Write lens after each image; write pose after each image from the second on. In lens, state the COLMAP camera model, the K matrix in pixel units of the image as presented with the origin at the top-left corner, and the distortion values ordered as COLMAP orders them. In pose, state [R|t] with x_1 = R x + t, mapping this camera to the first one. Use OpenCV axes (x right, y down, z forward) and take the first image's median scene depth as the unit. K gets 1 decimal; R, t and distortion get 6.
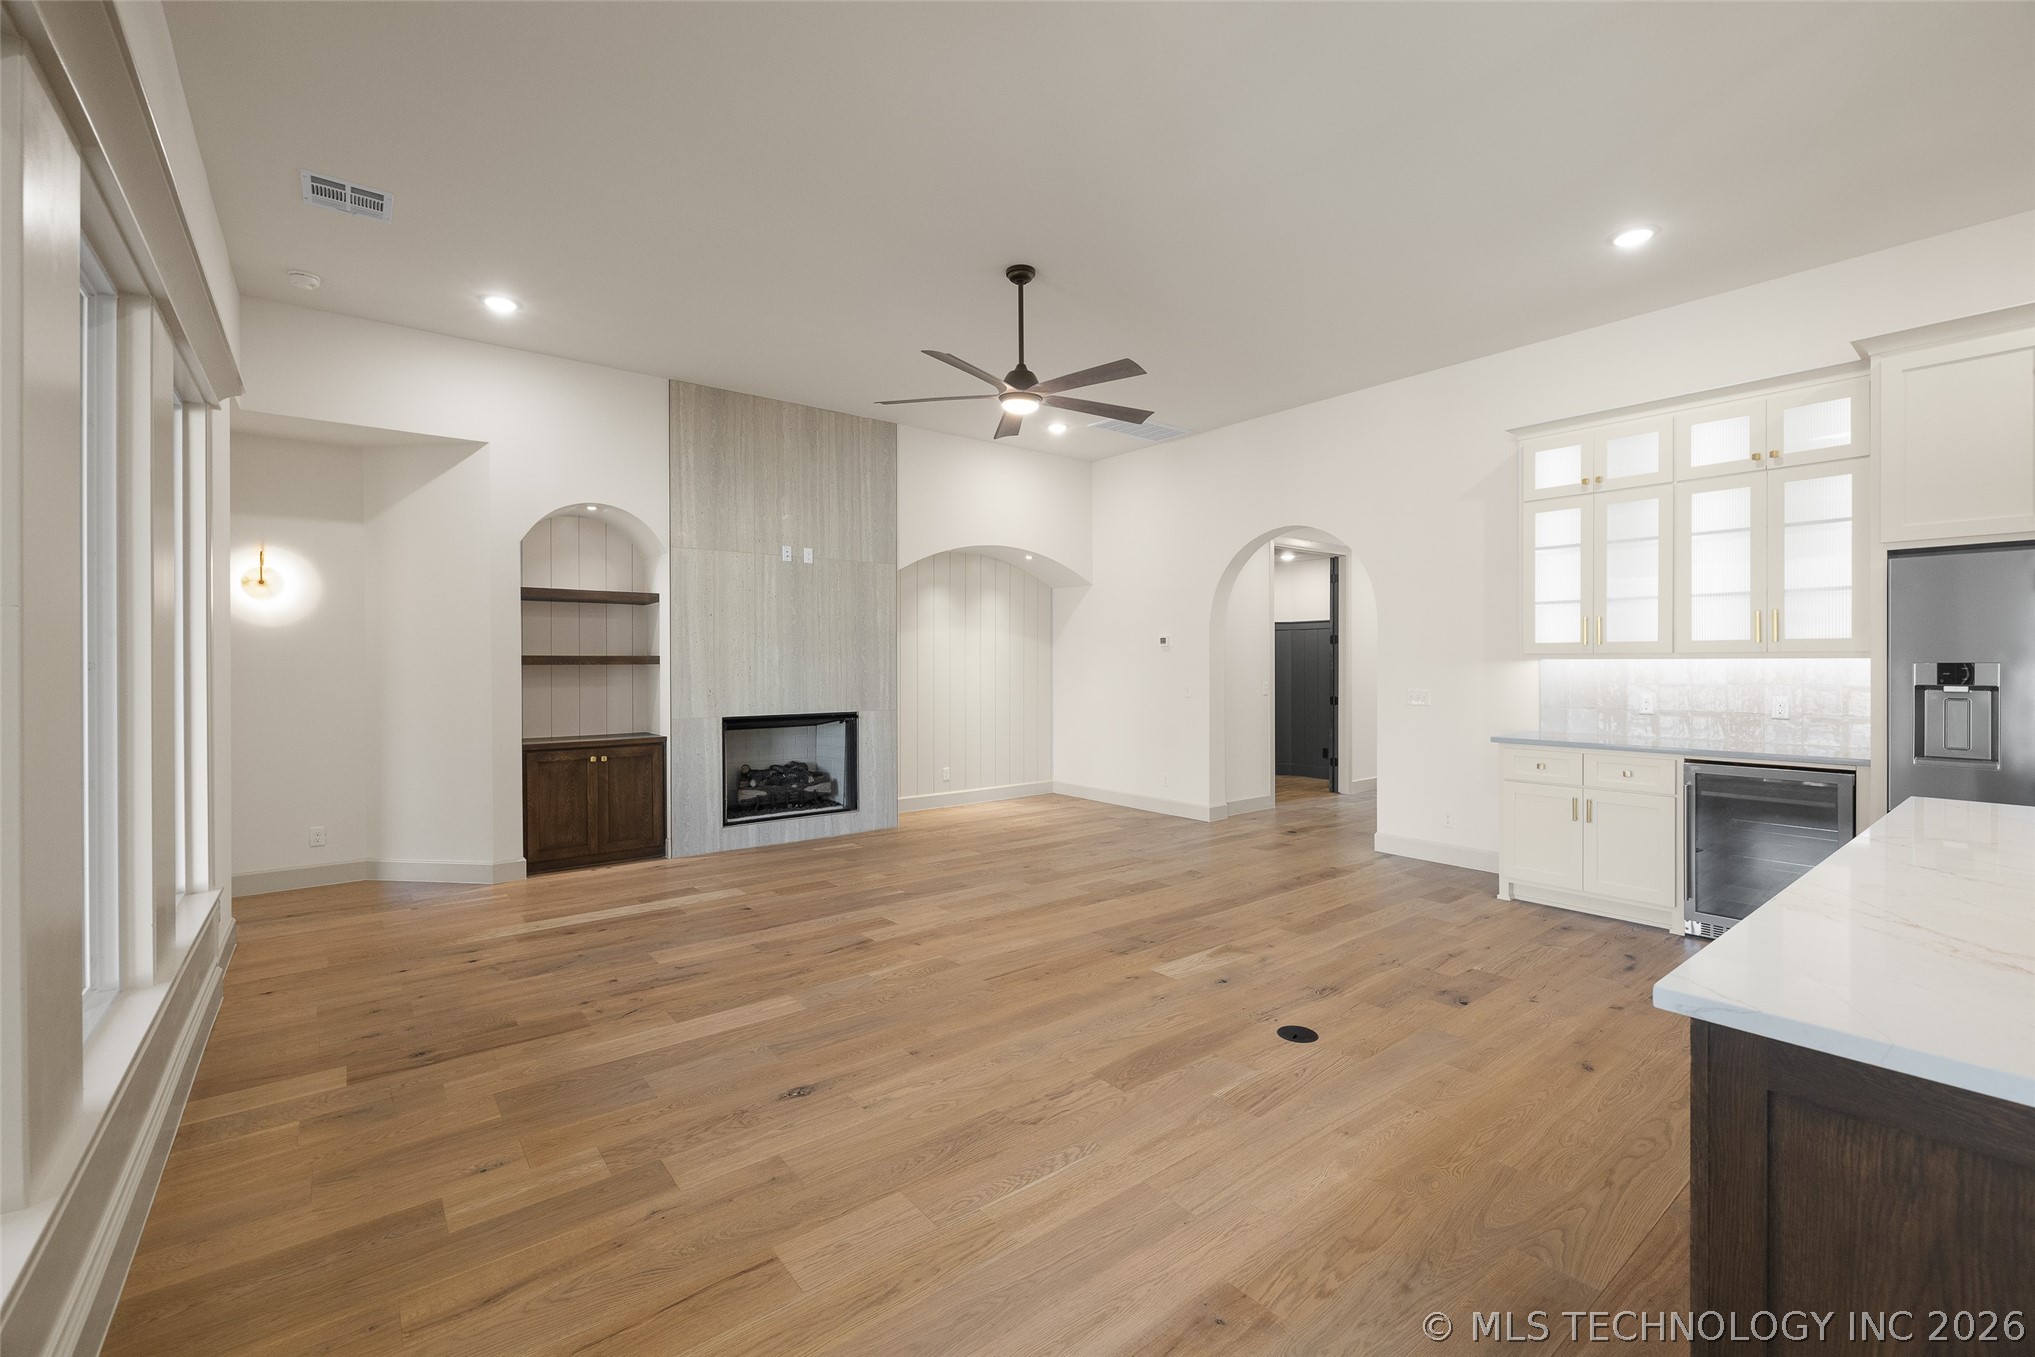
lens RADIAL K [[854.2, 0, 1018.2], [0, 854.2, 665.8], [0, 0, 1]] dist [-0.001587, -0.000090]
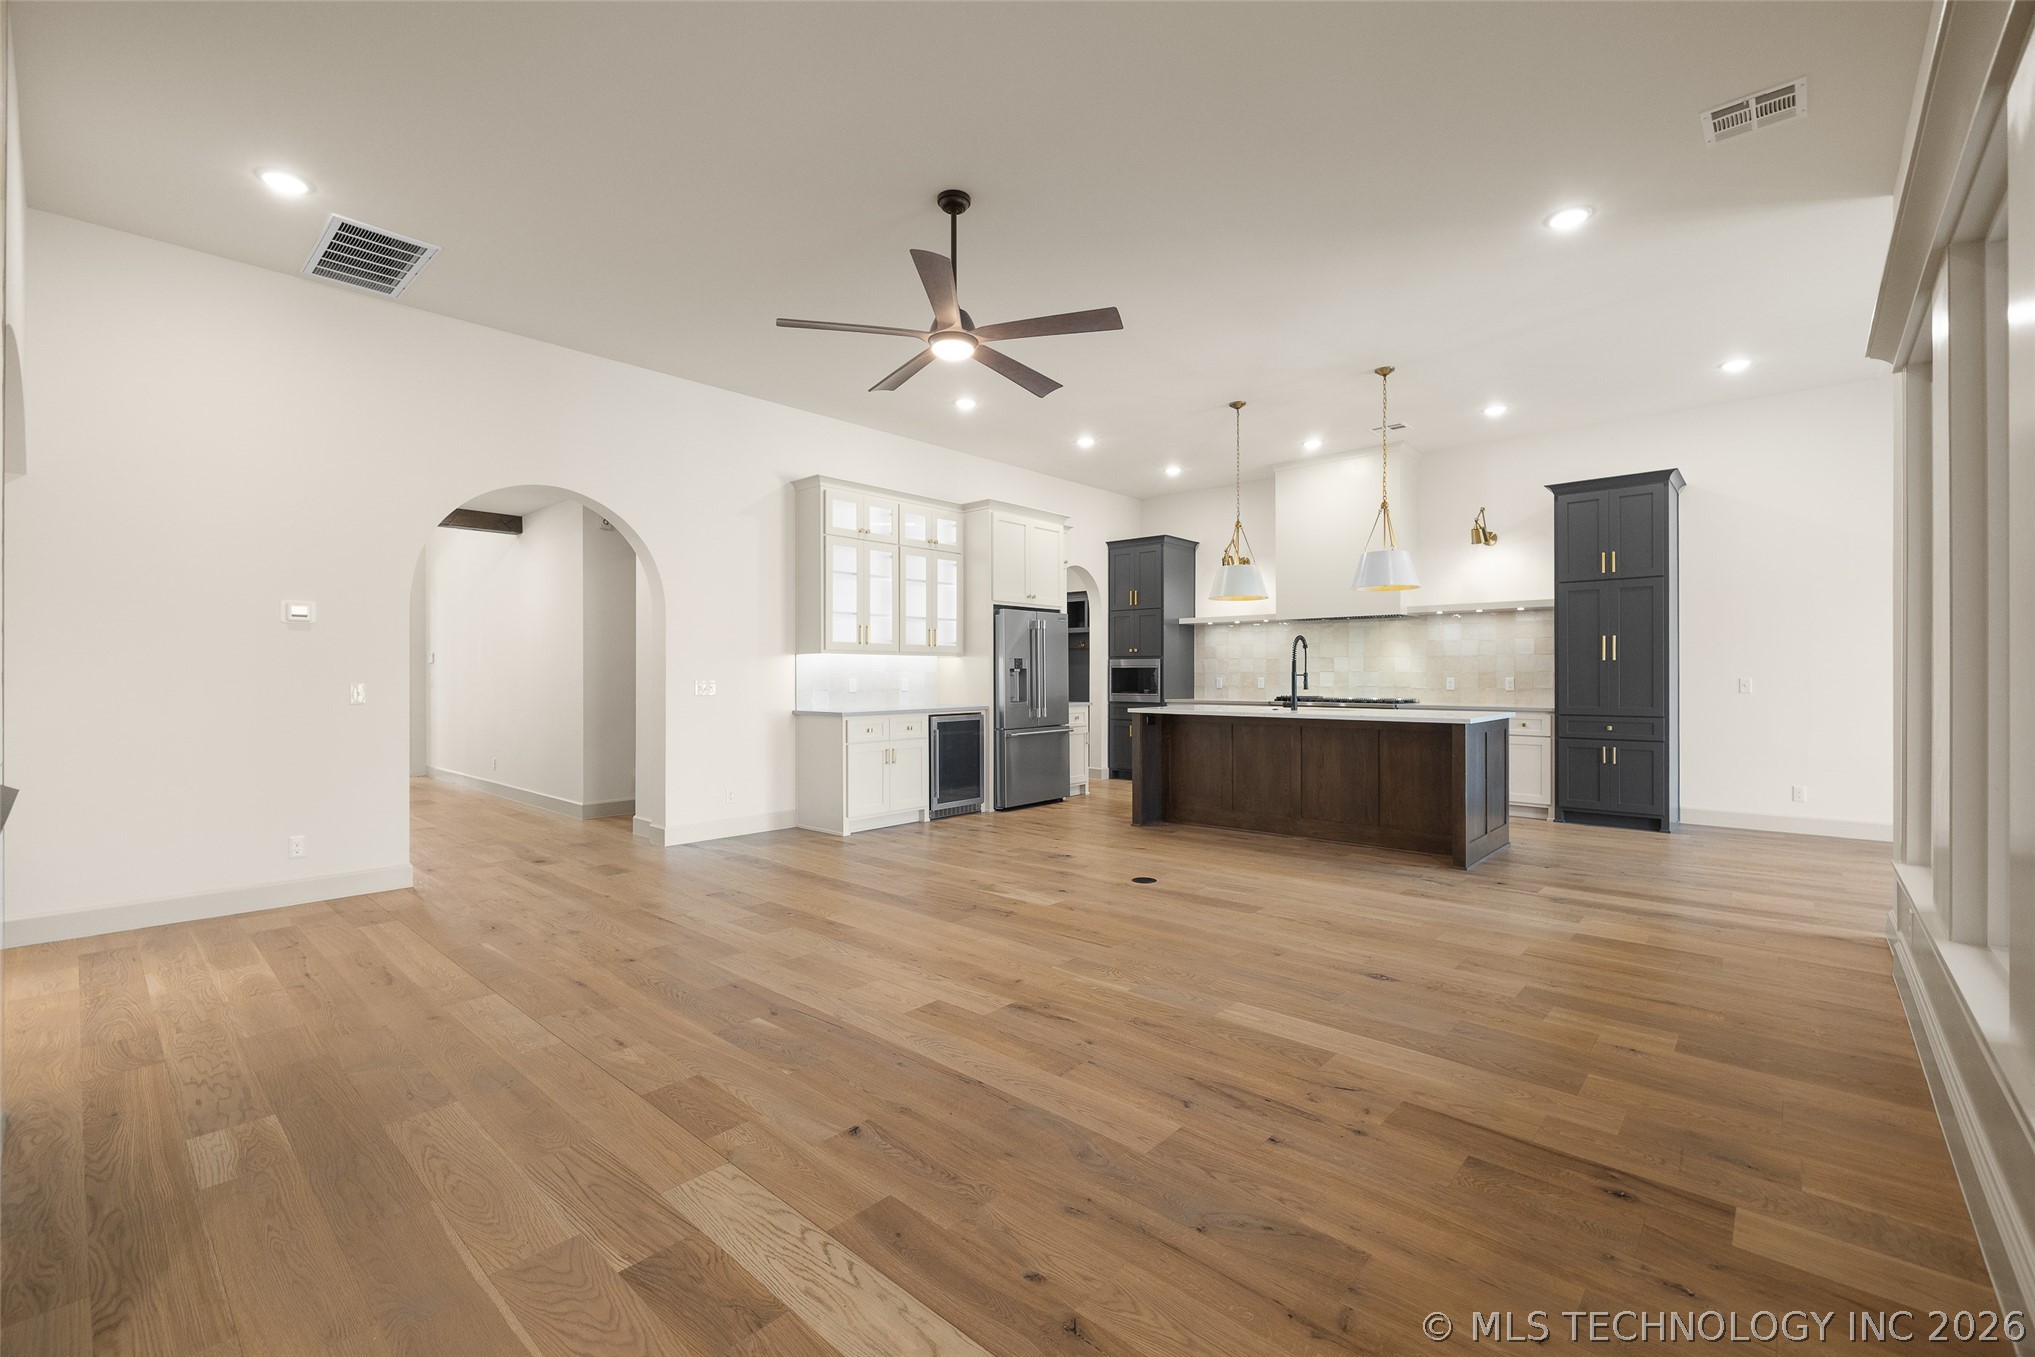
lens RADIAL K [[862.3, 0, 1018.4], [0, 862.3, 666.3], [0, 0, 1]] dist [-0.000446, -0.000420]
pose [[-0.166962, 0.011864, 0.985892, -0.782518], [0.006803, 0.999918, -0.010881, 0.029473], [-0.985940, 0.004890, -0.167029, 0.954410]]
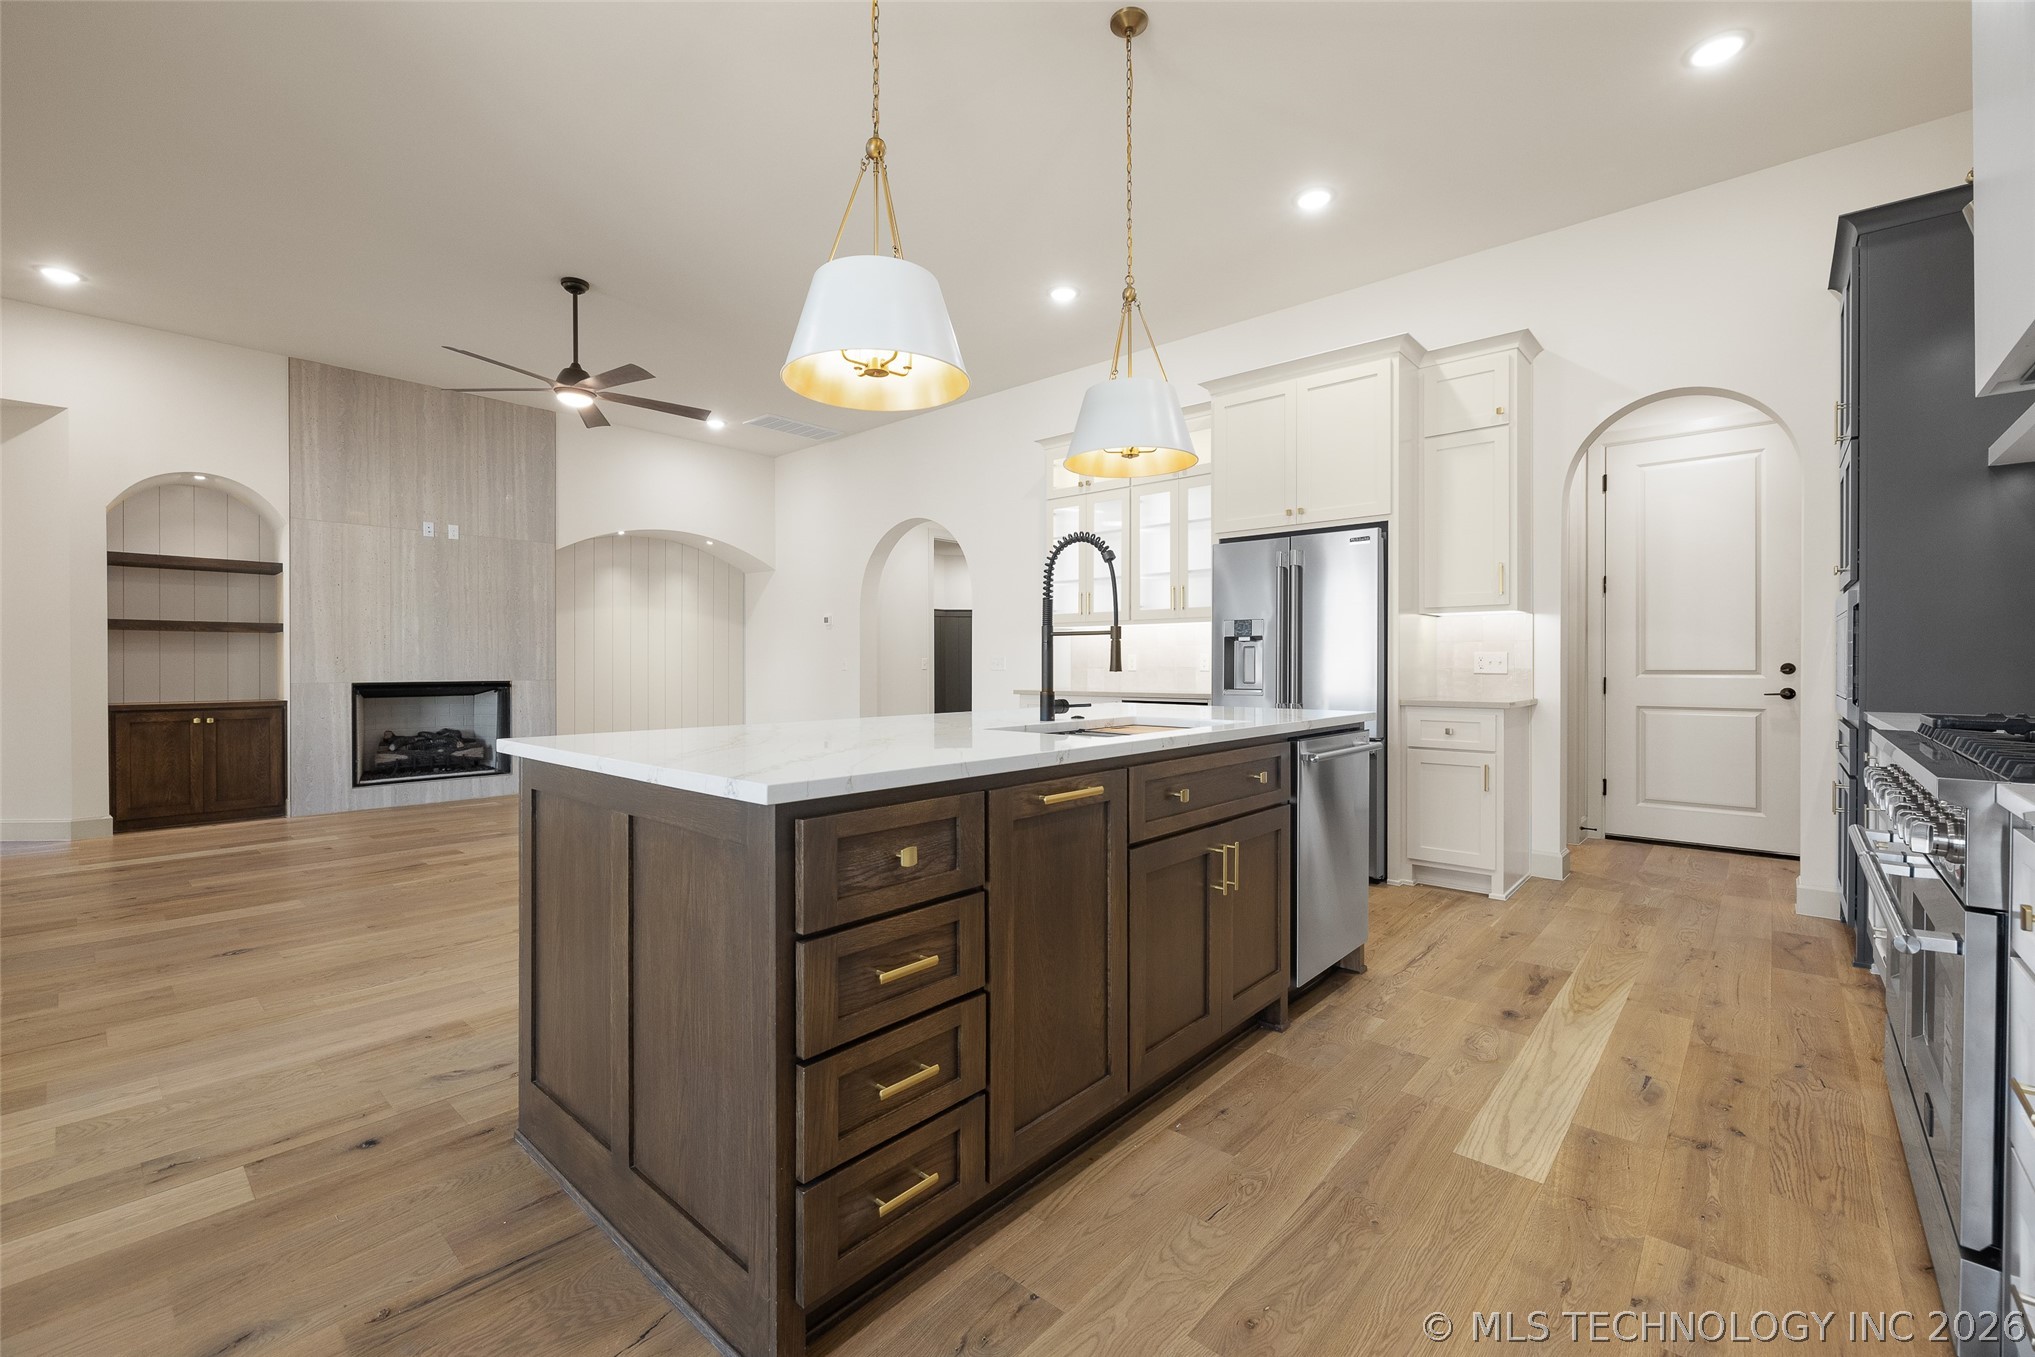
lens RADIAL K [[849.6, 0, 1011.2], [0, 849.6, 666.1], [0, 0, 1]] dist [-0.000425, 0.000099]
pose [[0.985290, 0.001127, 0.170889, 0.341989], [-0.000701, 0.999996, -0.002553, 0.052274], [-0.170892, 0.002396, 0.985287, -0.206573]]
